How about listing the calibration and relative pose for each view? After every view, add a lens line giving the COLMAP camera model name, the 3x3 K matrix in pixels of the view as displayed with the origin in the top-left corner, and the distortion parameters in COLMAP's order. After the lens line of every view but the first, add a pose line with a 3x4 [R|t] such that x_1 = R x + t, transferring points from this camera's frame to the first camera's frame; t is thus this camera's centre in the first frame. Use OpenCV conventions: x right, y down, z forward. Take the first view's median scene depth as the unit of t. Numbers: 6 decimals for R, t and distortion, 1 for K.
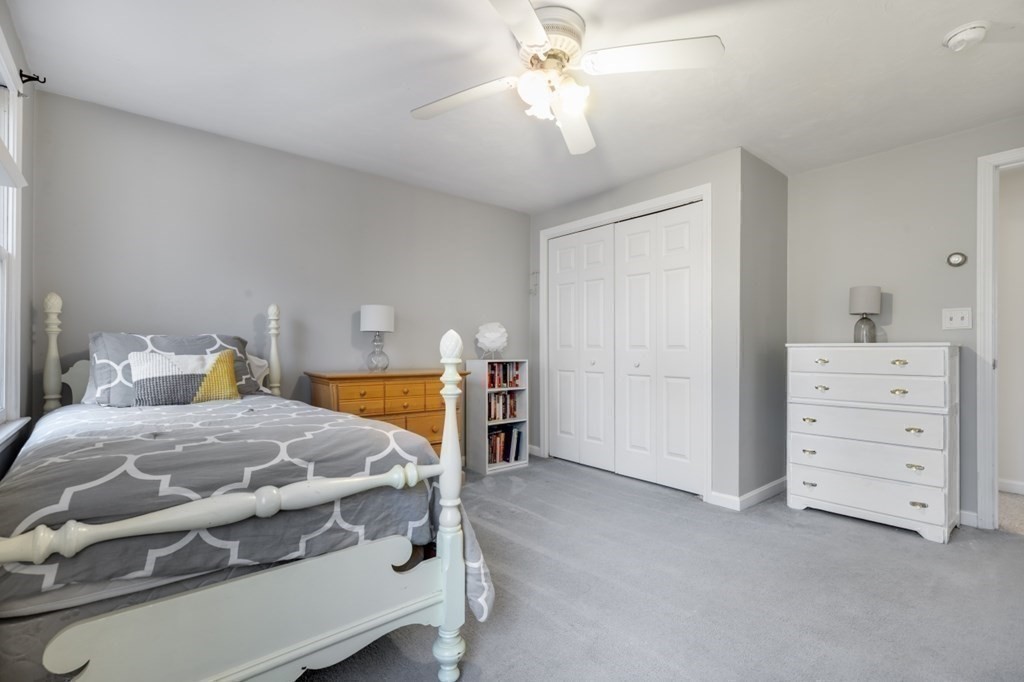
lens RADIAL K [[465.4, 0, 510.9], [0, 465.4, 346.7], [0, 0, 1]] dist [0.001864, 0.001157]
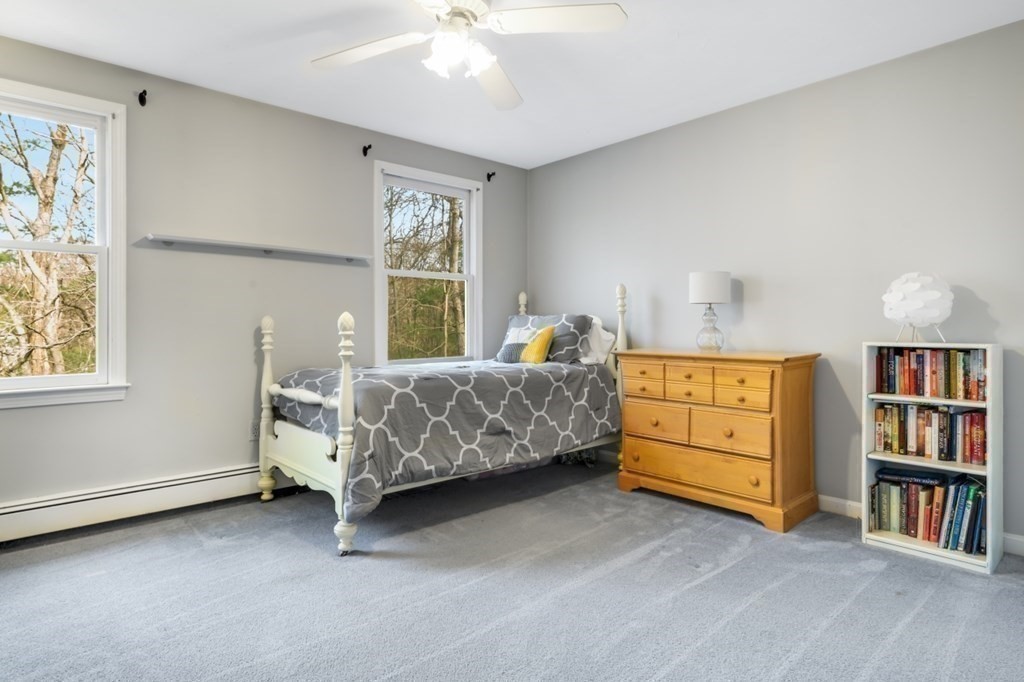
lens RADIAL K [[566.1, 0, 514.7], [0, 566.1, 320.2], [0, 0, 1]] dist [0.005167, -0.000998]
pose [[0.043032, -0.014204, -0.998973, 0.752289], [0.009279, 0.999861, -0.013817, 0.008793], [0.999031, -0.008675, 0.043158, 0.652880]]
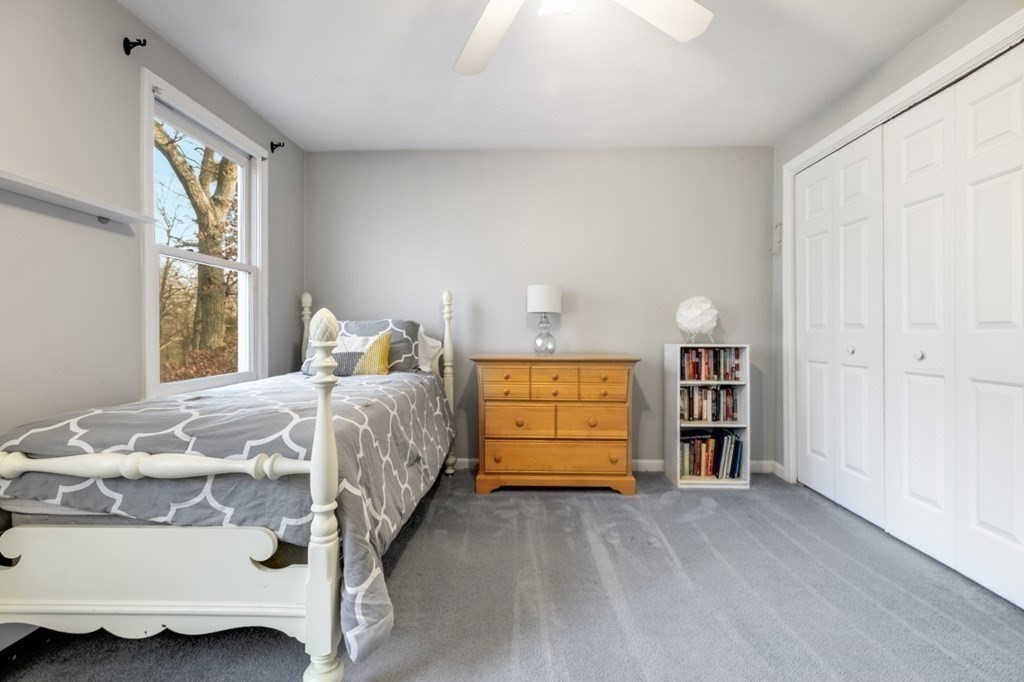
lens RADIAL K [[465.4, 0, 515.7], [0, 465.4, 332.3], [0, 0, 1]] dist [0.001864, 0.001157]
pose [[0.750518, -0.002183, -0.660846, 0.319306], [0.007061, 0.999964, 0.004716, 0.002901], [0.660812, -0.008206, 0.750507, 0.263209]]
